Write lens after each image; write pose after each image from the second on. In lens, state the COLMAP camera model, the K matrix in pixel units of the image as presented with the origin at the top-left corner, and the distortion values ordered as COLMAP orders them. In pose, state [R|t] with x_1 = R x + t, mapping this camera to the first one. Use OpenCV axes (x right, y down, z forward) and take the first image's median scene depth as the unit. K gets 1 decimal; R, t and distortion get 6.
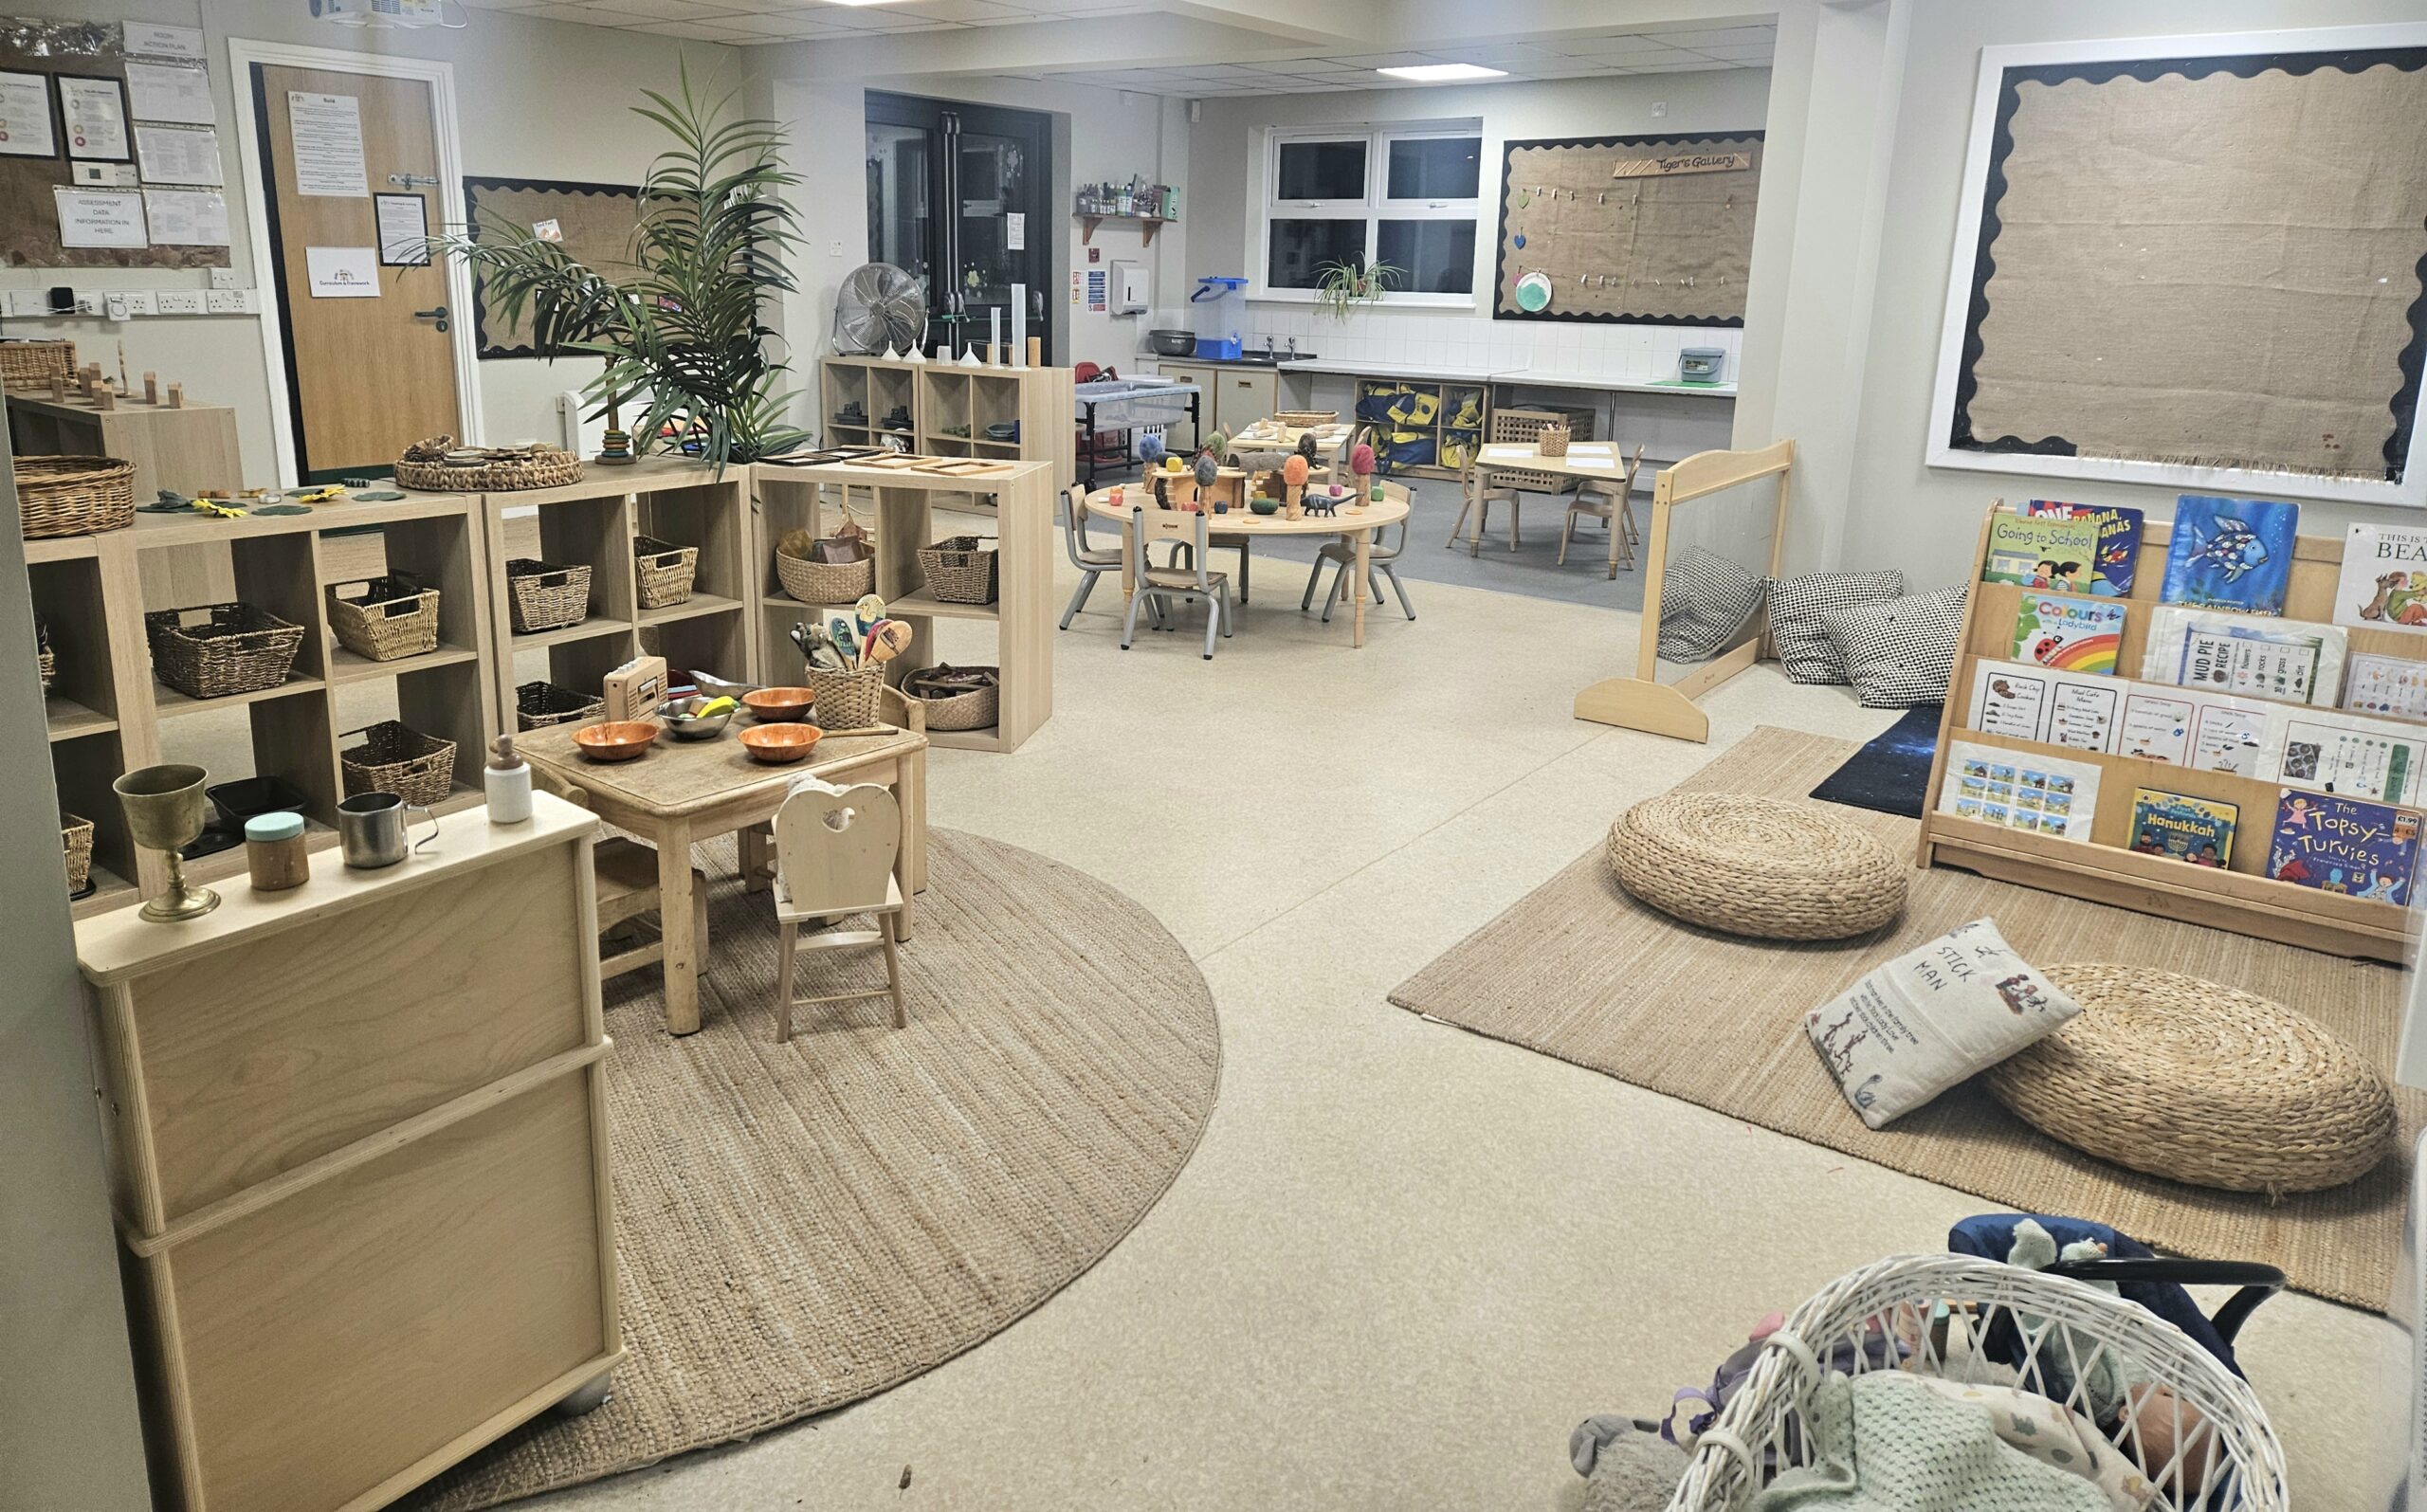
lens RADIAL K [[1571.2, 0, 1211.6], [0, 1571.2, 639.3], [0, 0, 1]] dist [0.001390, -0.001018]
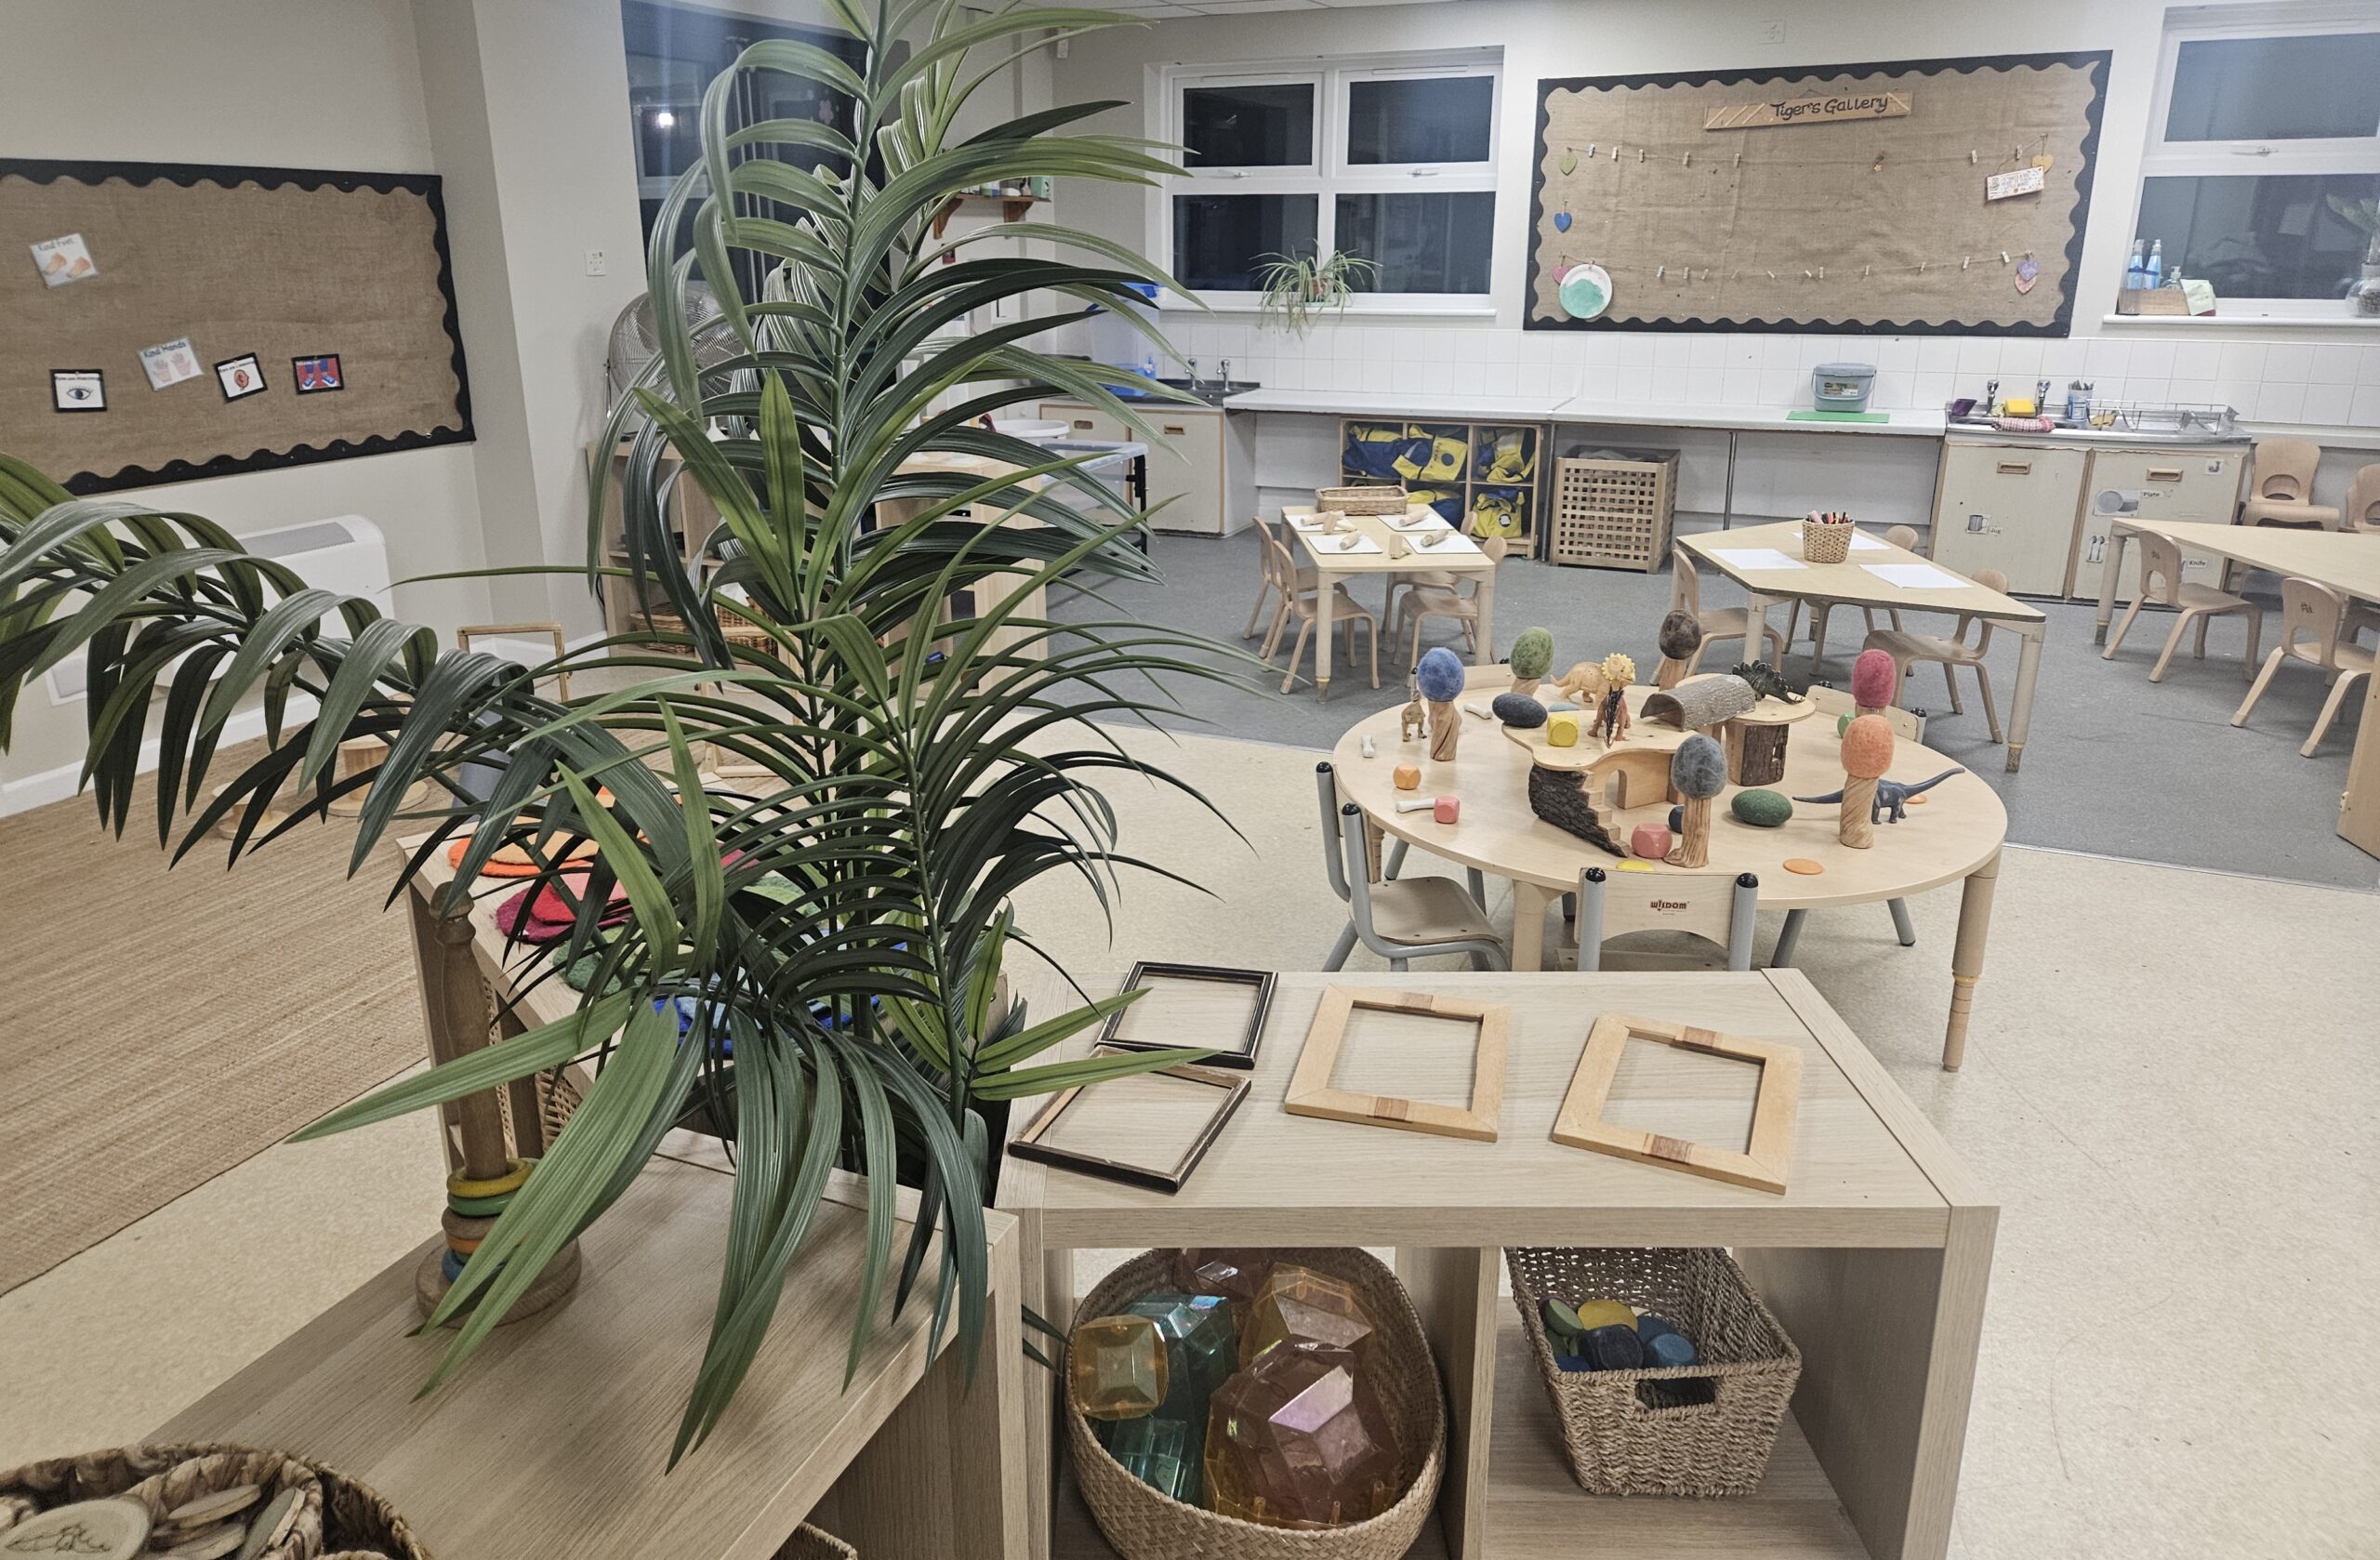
lens RADIAL K [[1562.7, 0, 1184.8], [0, 1562.7, 693.5], [0, 0, 1]] dist [0.007405, 0.000133]
pose [[0.975753, -0.085130, 0.201641, -0.138547], [0.073369, 0.995177, 0.065114, -0.095928], [-0.206211, -0.048741, 0.977293, 0.318991]]
